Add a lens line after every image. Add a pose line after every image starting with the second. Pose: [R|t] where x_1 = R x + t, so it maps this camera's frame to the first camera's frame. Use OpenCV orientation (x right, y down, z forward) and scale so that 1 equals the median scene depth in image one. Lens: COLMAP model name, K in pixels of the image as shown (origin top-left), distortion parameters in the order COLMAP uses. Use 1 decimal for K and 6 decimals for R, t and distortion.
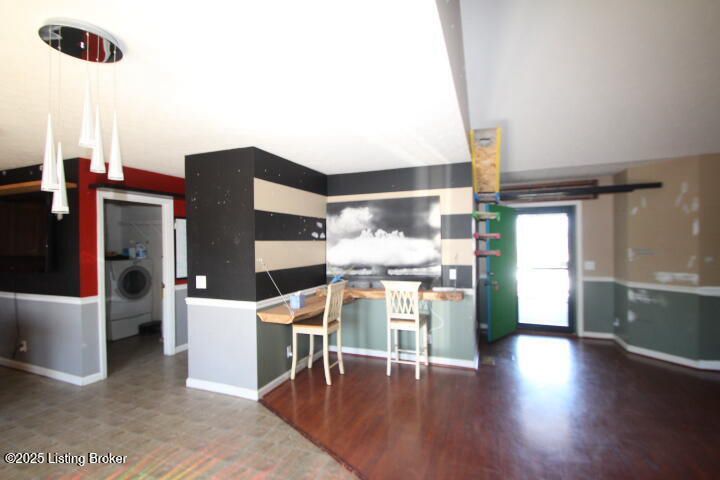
lens RADIAL K [[335.6, 0, 360.7], [0, 335.6, 244.2], [0, 0, 1]] dist [-0.009708, -0.000590]
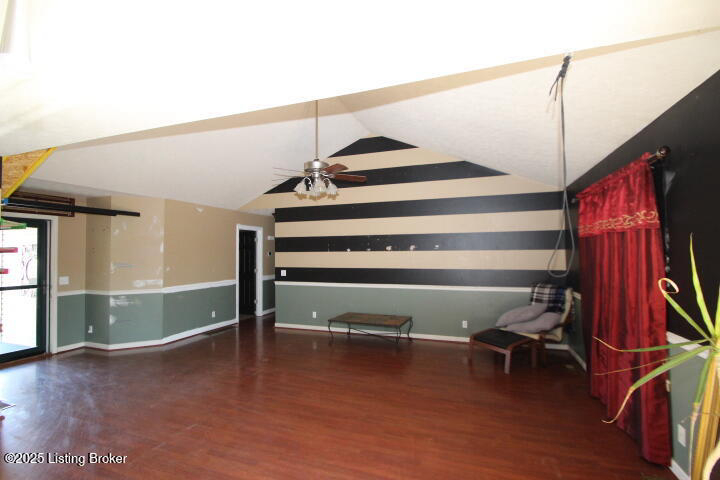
lens RADIAL K [[335.6, 0, 360.7], [0, 335.6, 244.2], [0, 0, 1]] dist [-0.009708, -0.000590]
pose [[0.030149, 0.041069, 0.998701, -0.406956], [0.010552, 0.999087, -0.041404, 0.005042], [-0.999490, 0.011787, 0.029688, 0.074175]]
